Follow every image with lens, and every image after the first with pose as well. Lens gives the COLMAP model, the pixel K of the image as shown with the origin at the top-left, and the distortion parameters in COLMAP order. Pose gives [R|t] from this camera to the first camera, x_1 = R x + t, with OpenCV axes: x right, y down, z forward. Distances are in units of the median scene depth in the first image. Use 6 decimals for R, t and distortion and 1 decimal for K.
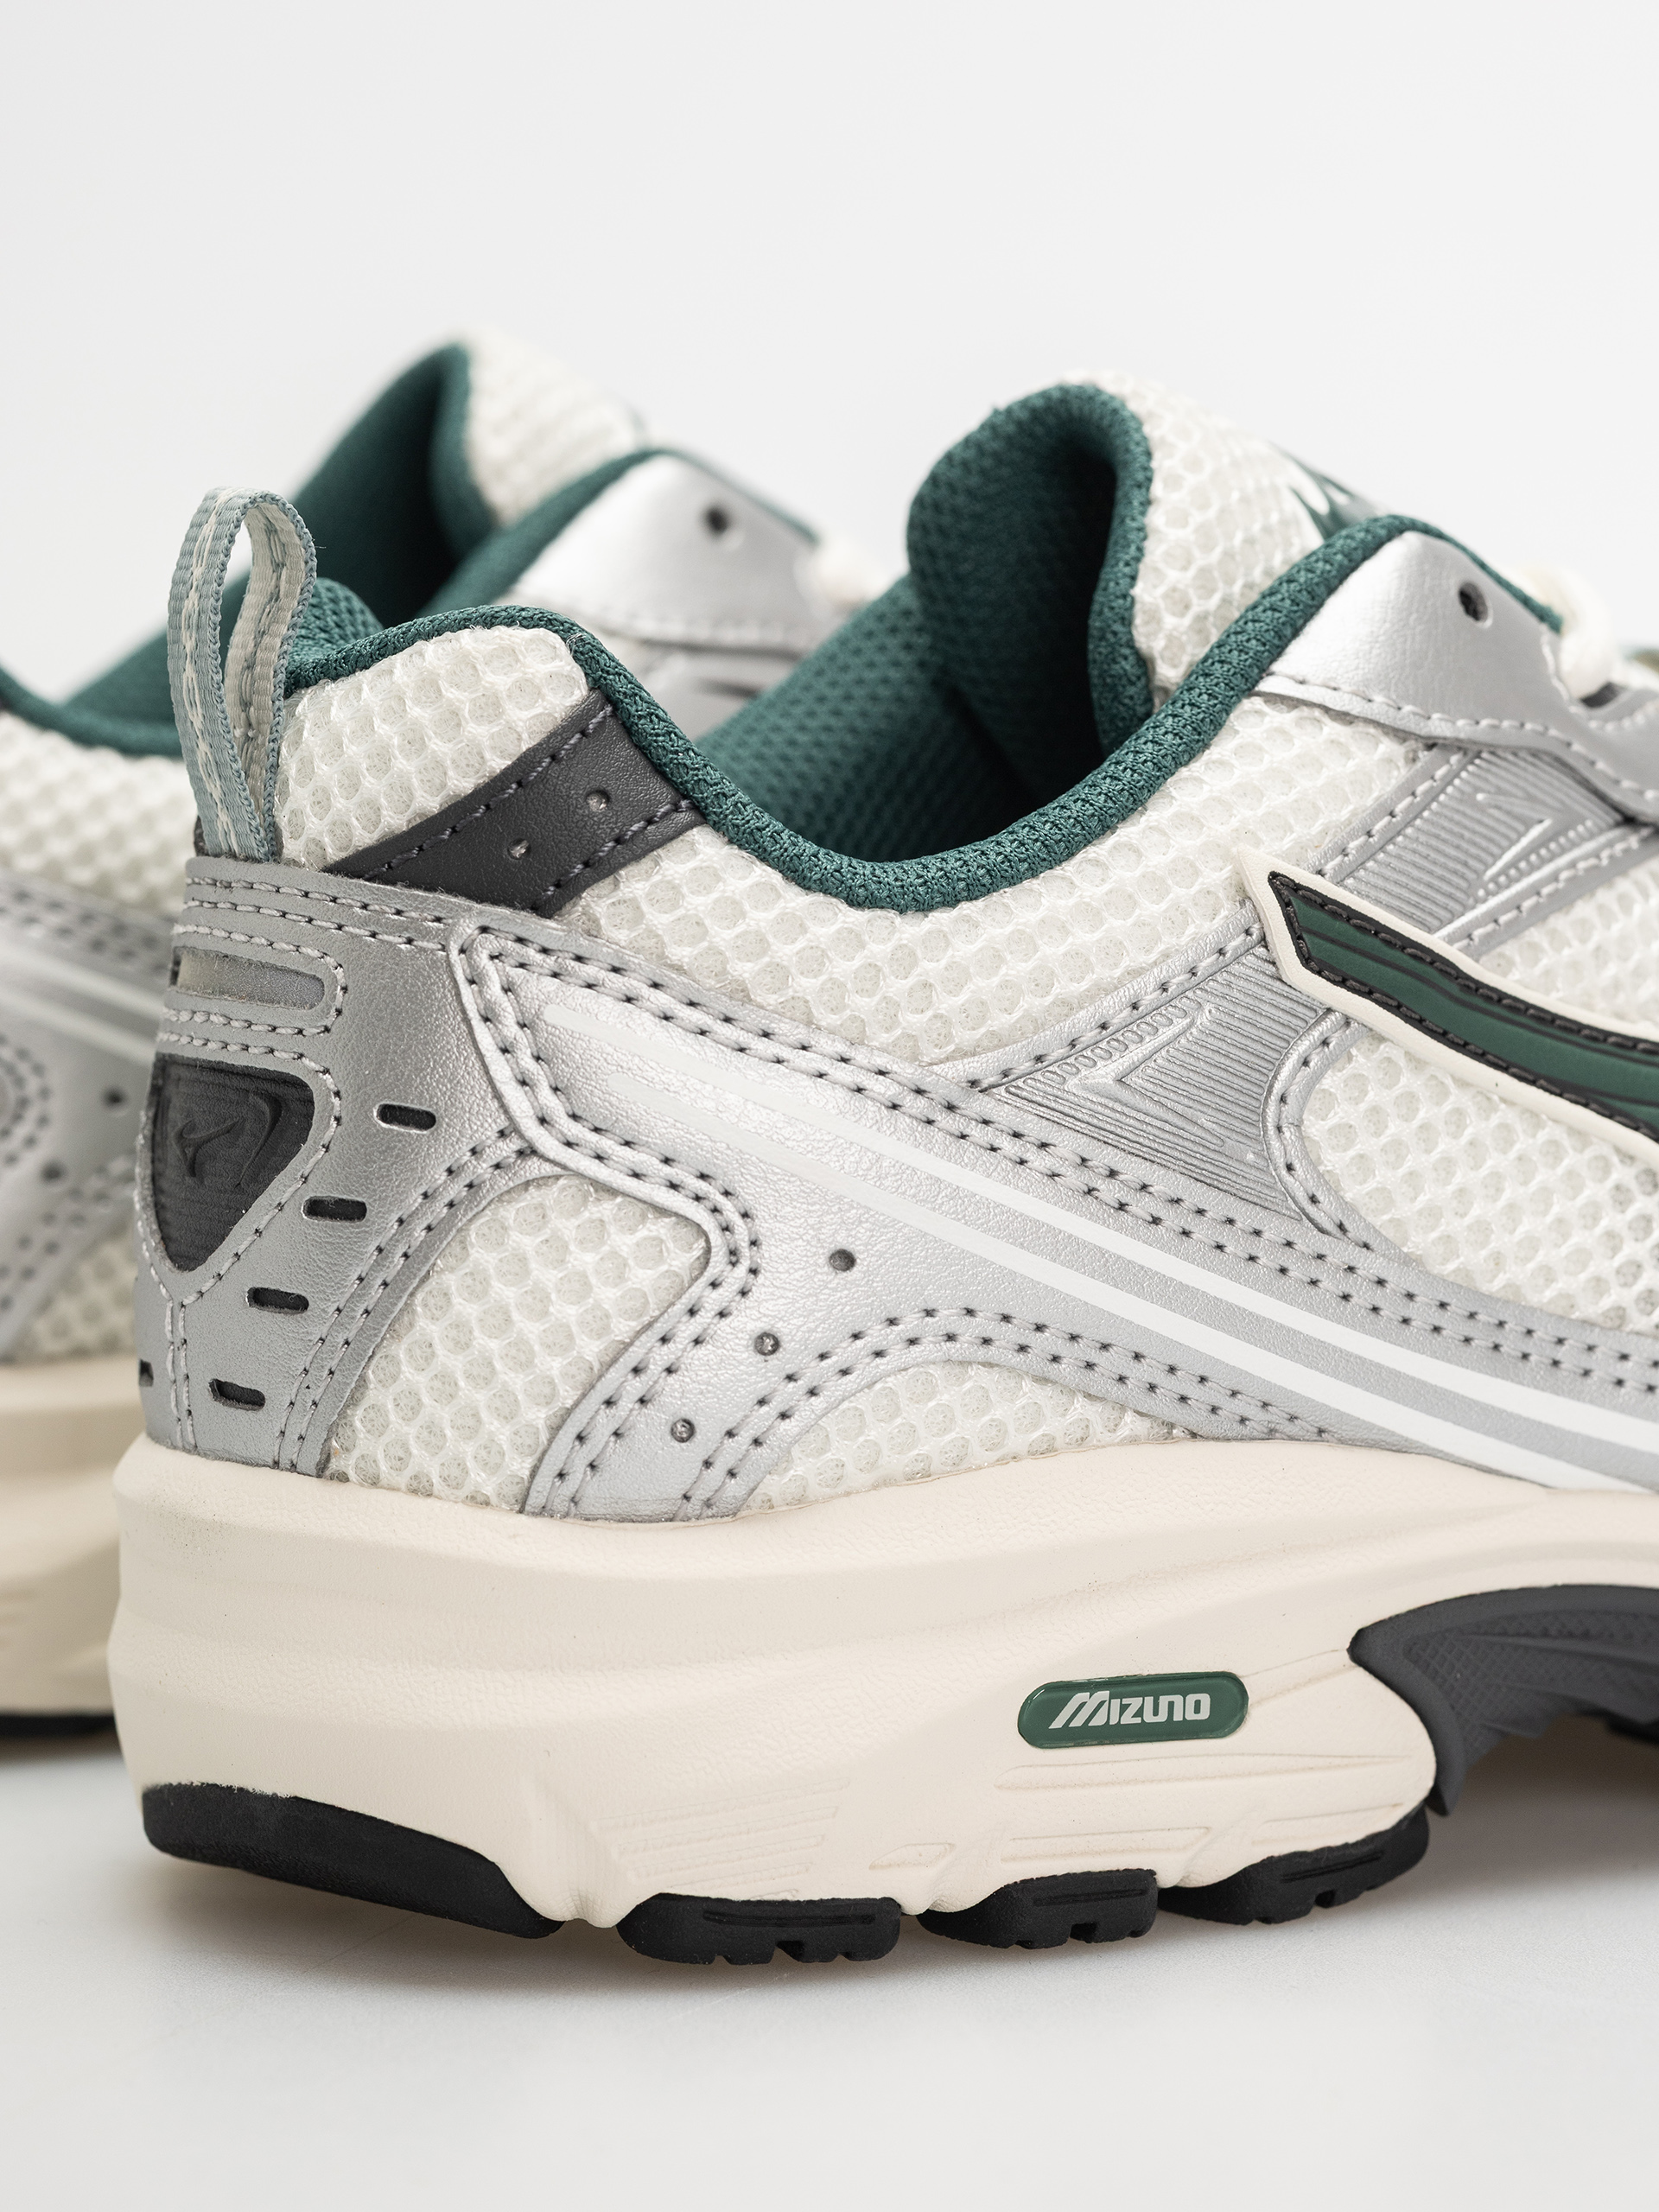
lens RADIAL K [[6797.8, 0, 829.5], [0, 6797.8, 1106.0], [0, 0, 1]] dist [-0.145600, 0.155144]
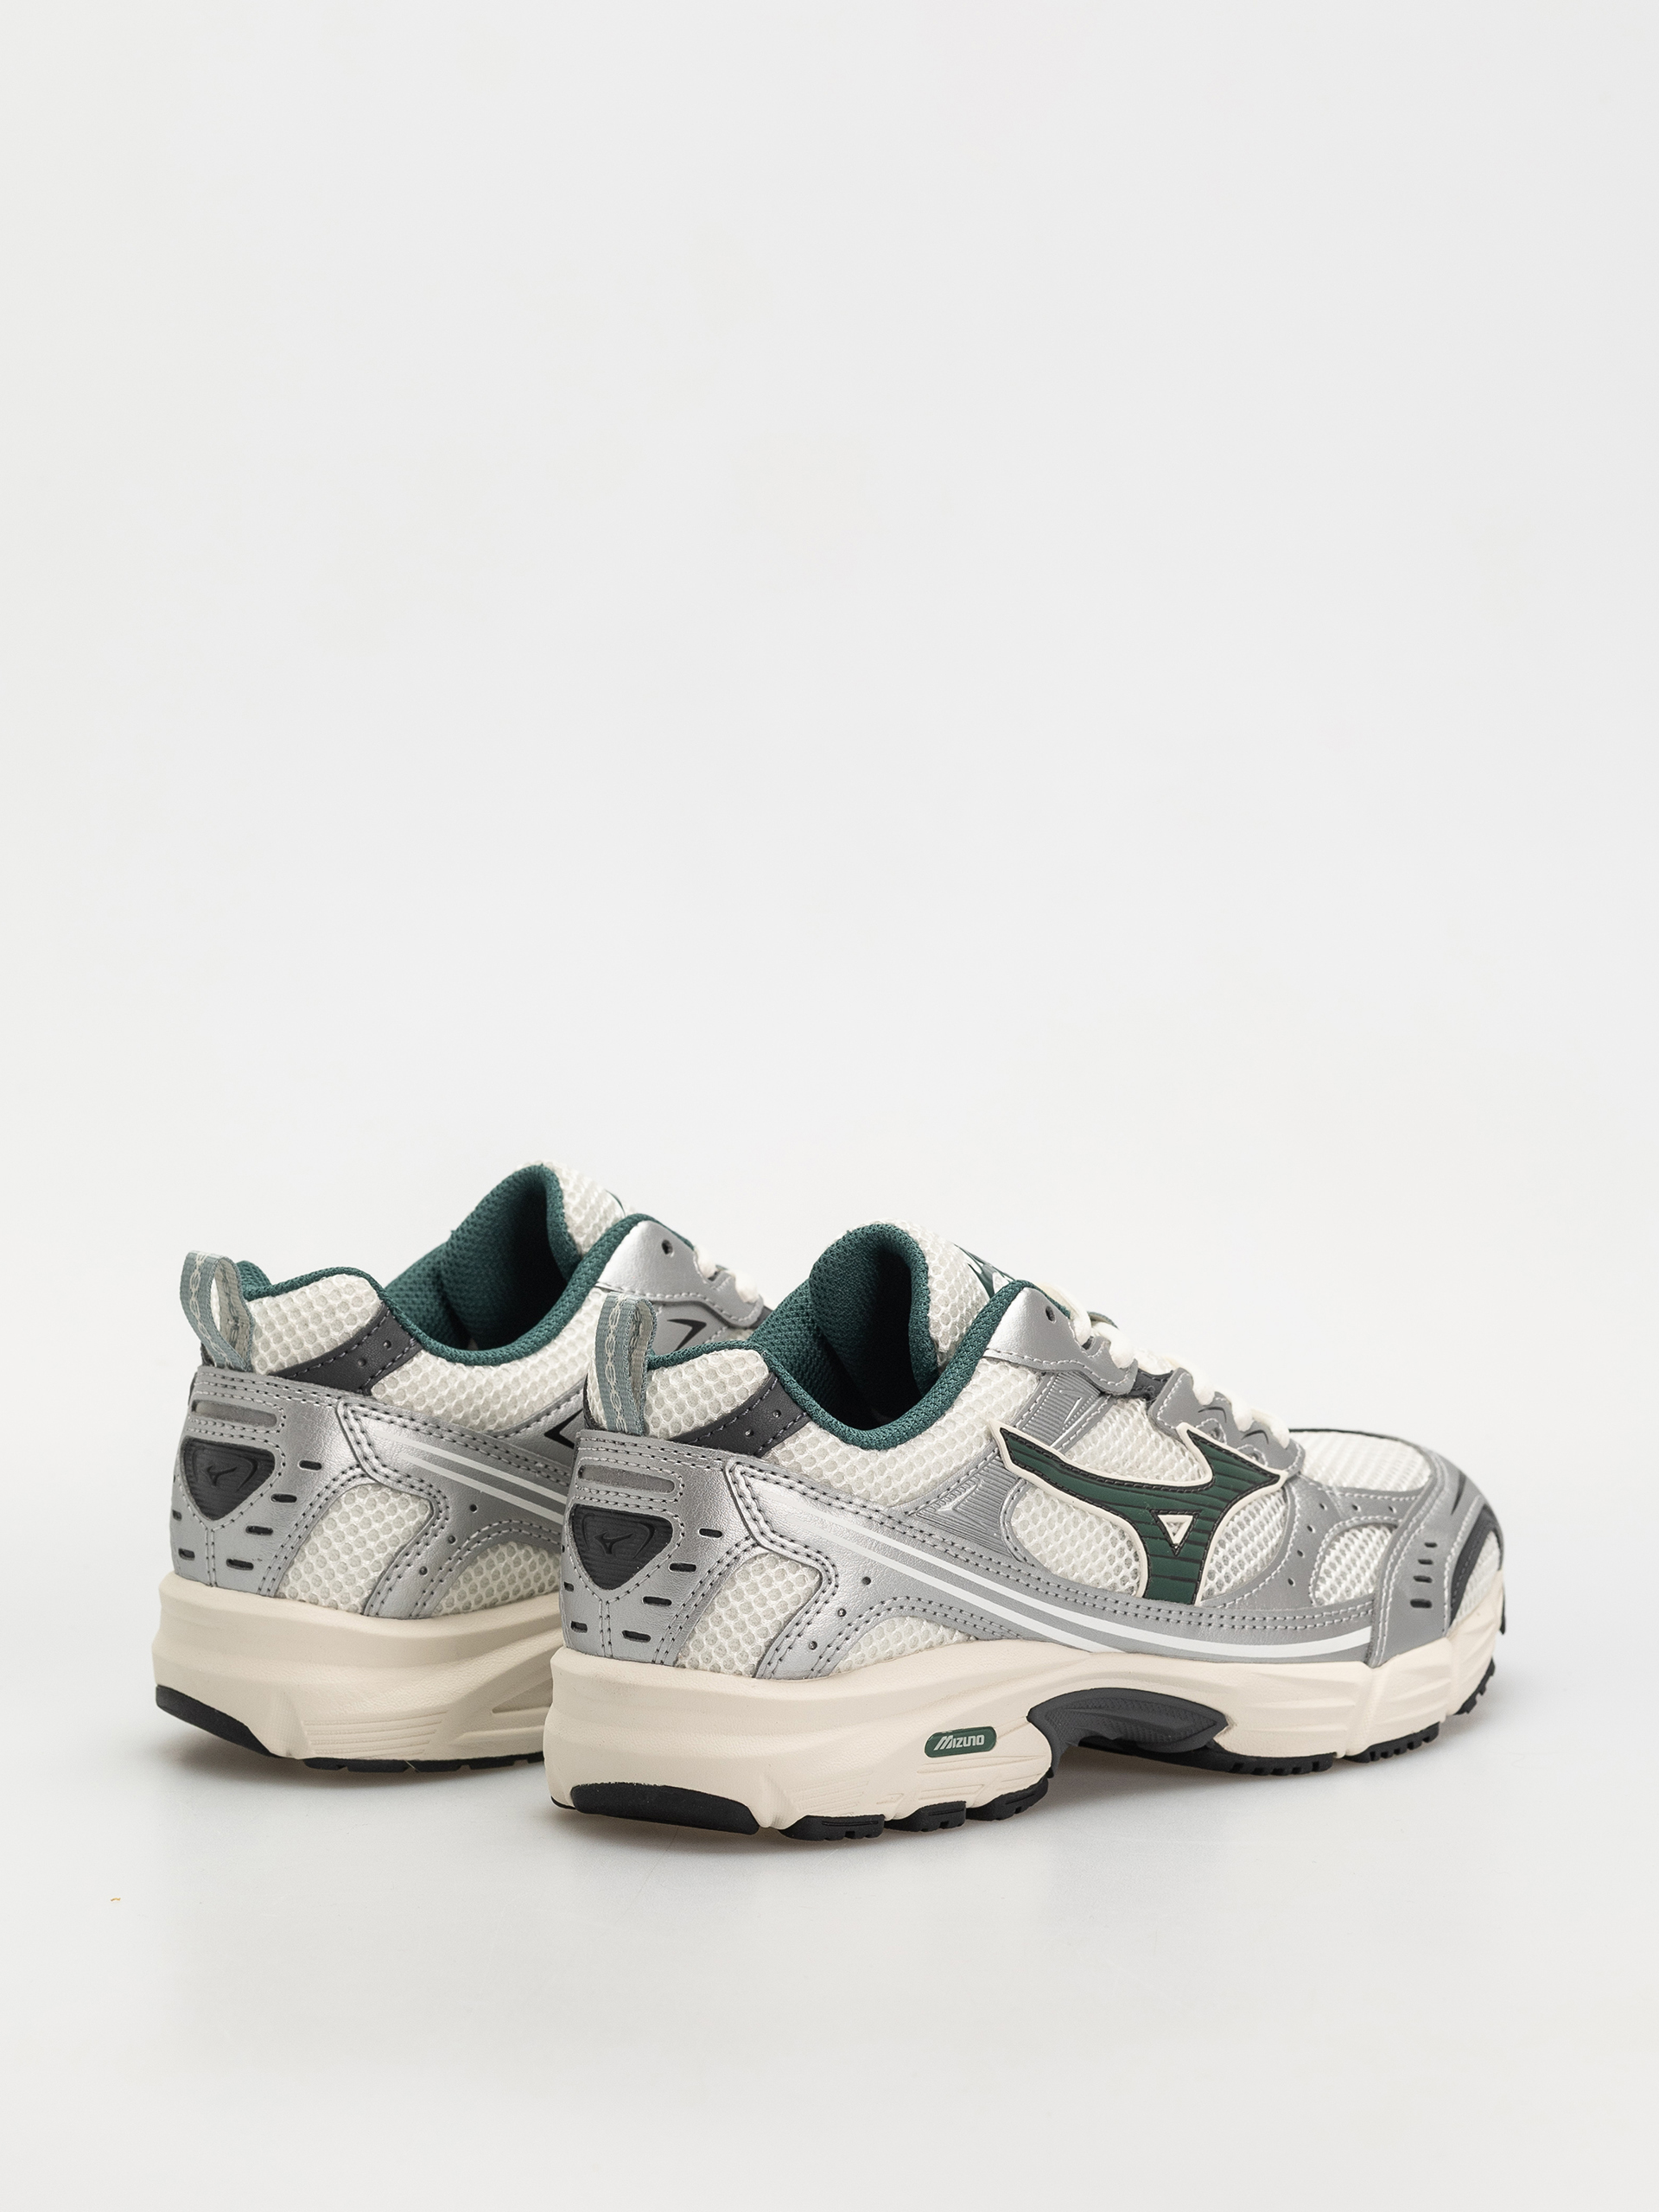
lens RADIAL K [[6797.8, 0, 829.5], [0, 6797.8, 1106.0], [0, 0, 1]] dist [-0.145600, 0.155144]
pose [[0.969984, -0.014295, 0.242747, -0.660360], [0.015420, 0.999877, -0.002734, -0.157871], [-0.242678, 0.006395, 0.970086, -1.612771]]
